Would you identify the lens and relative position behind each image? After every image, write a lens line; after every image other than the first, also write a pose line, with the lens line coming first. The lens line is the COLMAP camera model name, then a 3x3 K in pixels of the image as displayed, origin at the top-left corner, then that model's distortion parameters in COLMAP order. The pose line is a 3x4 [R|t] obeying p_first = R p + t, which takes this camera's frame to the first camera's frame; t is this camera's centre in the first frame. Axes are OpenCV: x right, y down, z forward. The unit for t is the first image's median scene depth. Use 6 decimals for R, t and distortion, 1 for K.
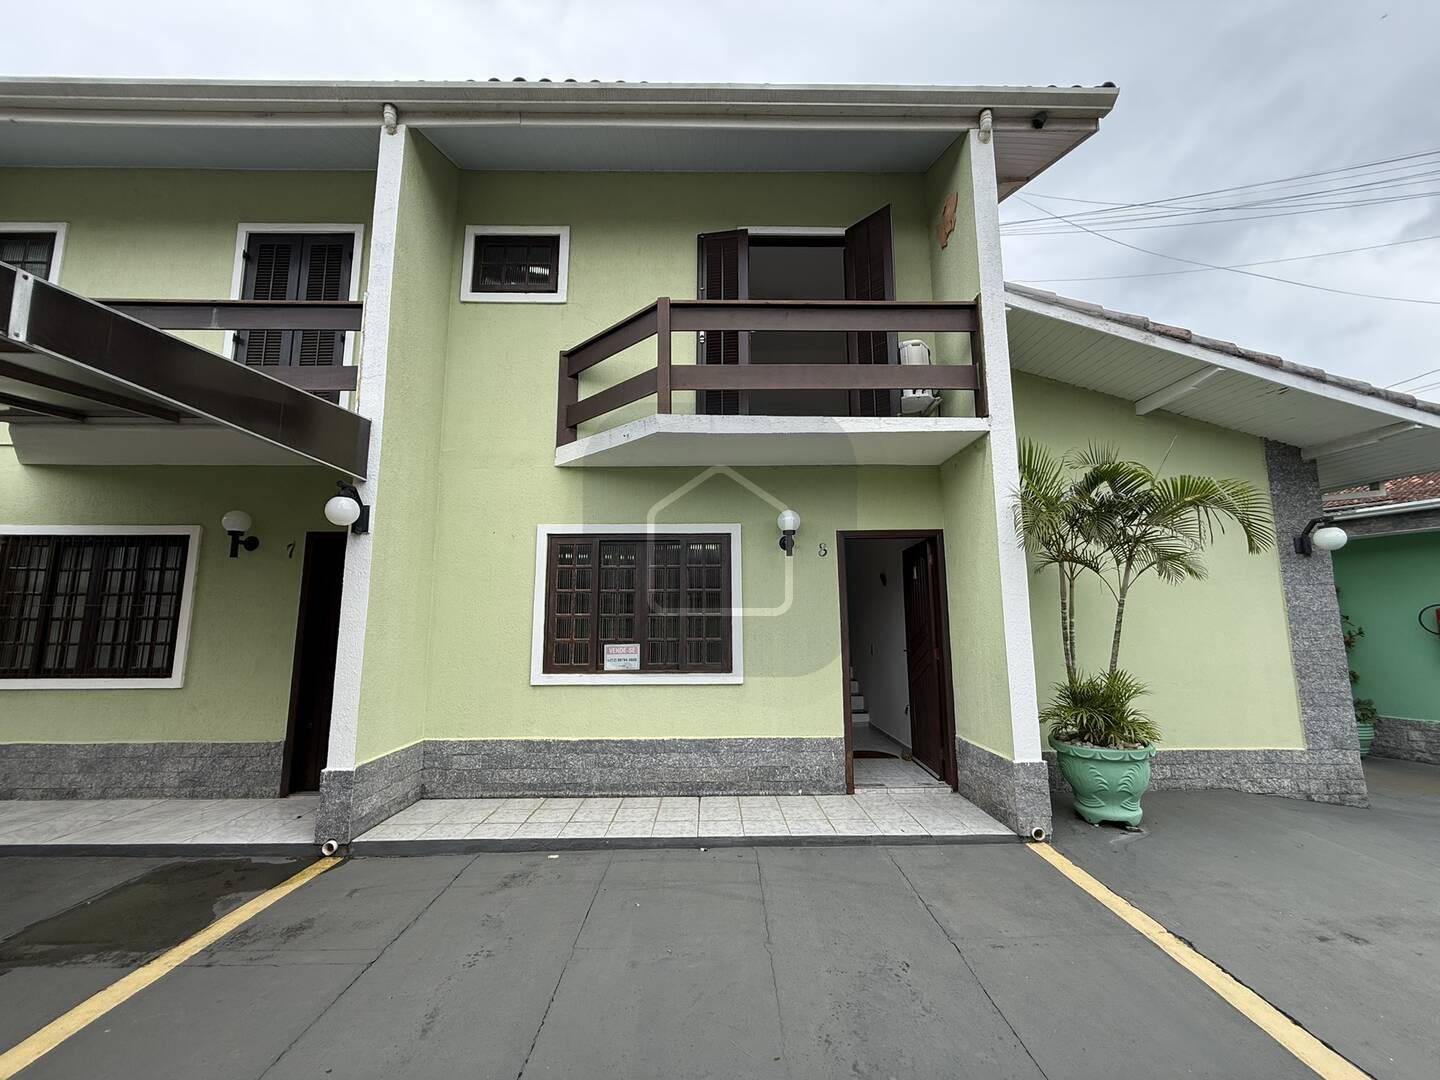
lens RADIAL K [[575.8, 0, 713.3], [0, 575.8, 536.0], [0, 0, 1]] dist [0.002575, -0.000229]
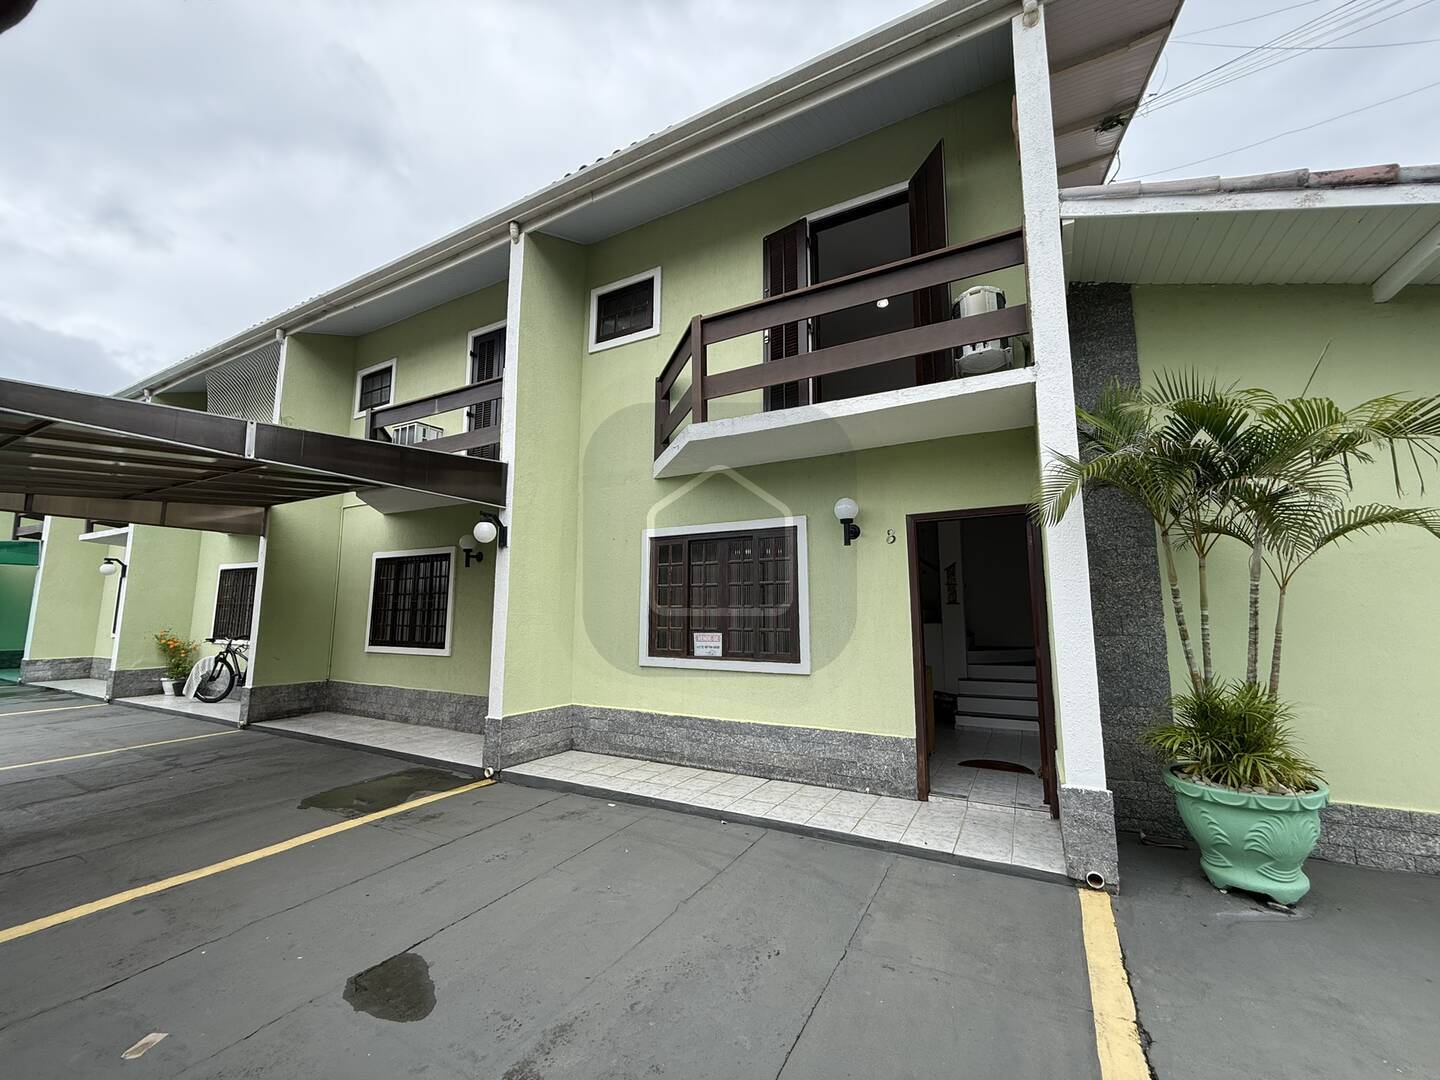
lens RADIAL K [[575.8, 0, 713.7], [0, 575.8, 534.3], [0, 0, 1]] dist [0.002575, -0.000229]
pose [[0.869555, -0.063346, -0.489757, 0.429540], [0.069360, 0.997574, -0.005880, 0.006870], [0.488941, -0.028857, 0.871839, 0.049601]]
